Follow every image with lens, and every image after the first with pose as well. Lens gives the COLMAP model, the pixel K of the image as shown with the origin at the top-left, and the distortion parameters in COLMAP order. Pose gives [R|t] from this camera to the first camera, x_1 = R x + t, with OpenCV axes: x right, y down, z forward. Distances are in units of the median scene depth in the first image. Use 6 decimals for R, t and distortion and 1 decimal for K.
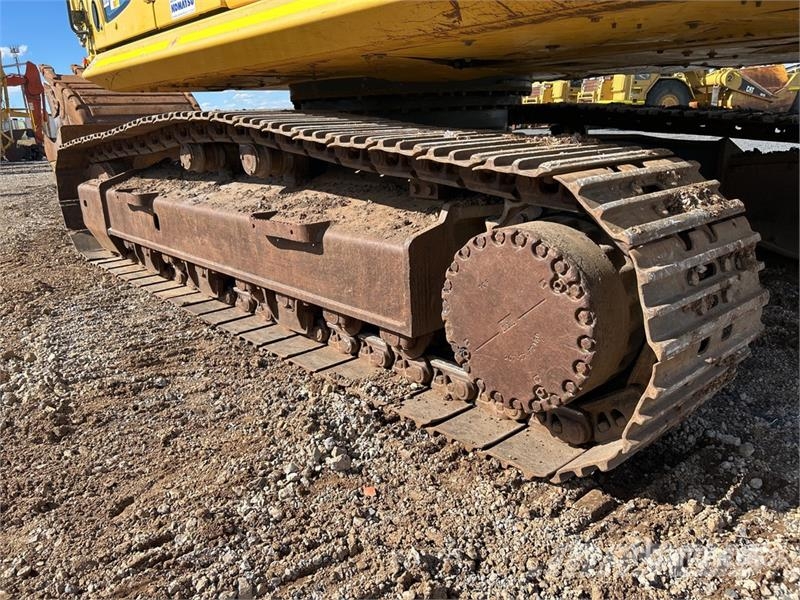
lens RADIAL K [[605.8, 0, 396.1], [0, 605.8, 298.0], [0, 0, 1]] dist [0.029958, -0.037529]
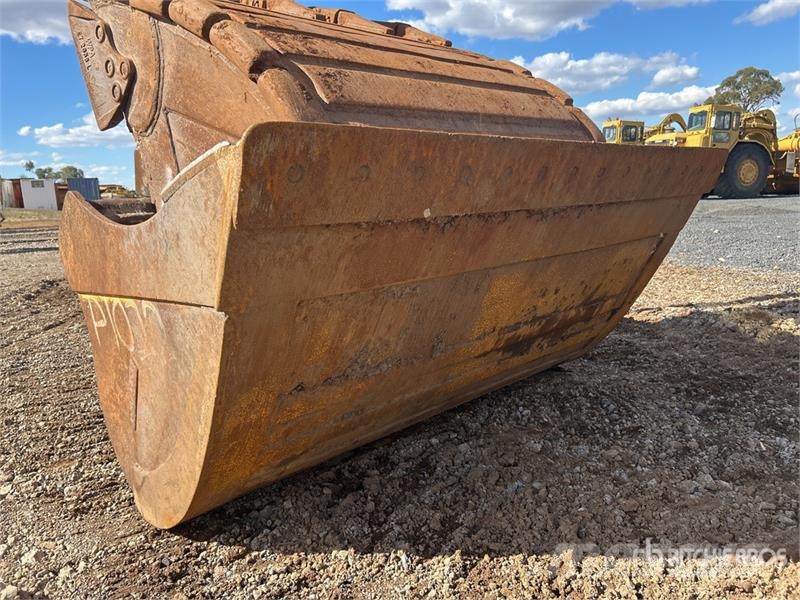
lens RADIAL K [[617.0, 0, 399.7], [0, 617.0, 290.1], [0, 0, 1]] dist [0.006283, -0.002498]
pose [[0.997321, -0.004403, 0.073022, -1.414628], [0.013314, 0.992439, -0.122011, -0.597809], [-0.071933, 0.122656, 0.989839, 2.291176]]
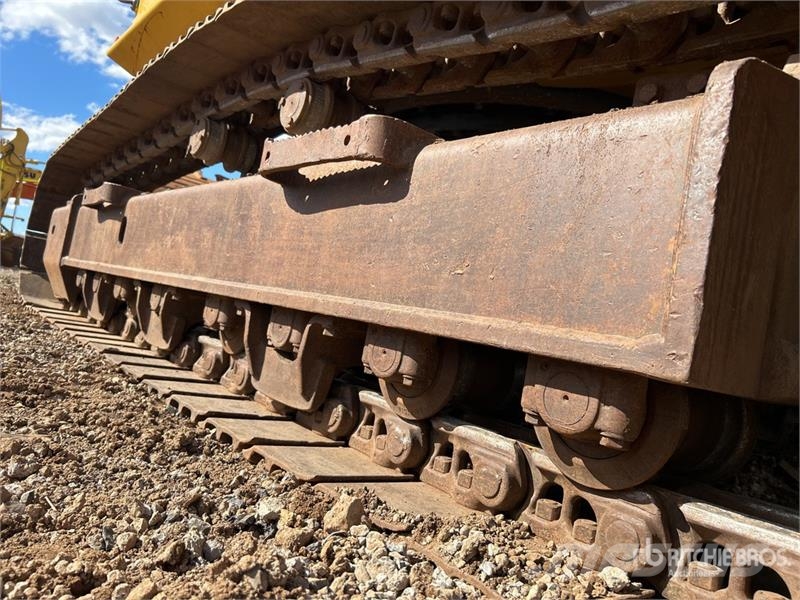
lens RADIAL K [[617.0, 0, 399.7], [0, 617.0, 290.1], [0, 0, 1]] dist [0.006283, -0.002498]
pose [[0.974351, 0.217054, -0.059397, -0.084905], [-0.224256, 0.914616, -0.336432, 0.133299], [-0.018698, 0.341123, 0.939833, 0.614527]]
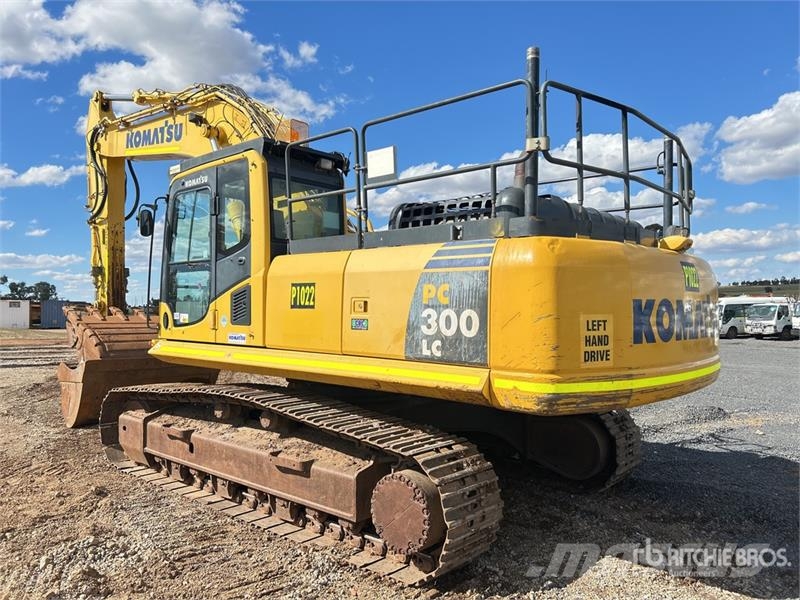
lens RADIAL K [[605.8, 0, 396.1], [0, 605.8, 298.0], [0, 0, 1]] dist [0.029958, -0.037529]
pose [[0.992093, 0.045653, 0.116905, -0.100532], [-0.008098, 0.952837, -0.303374, -0.031348], [-0.125241, 0.300029, 0.945673, -1.063057]]
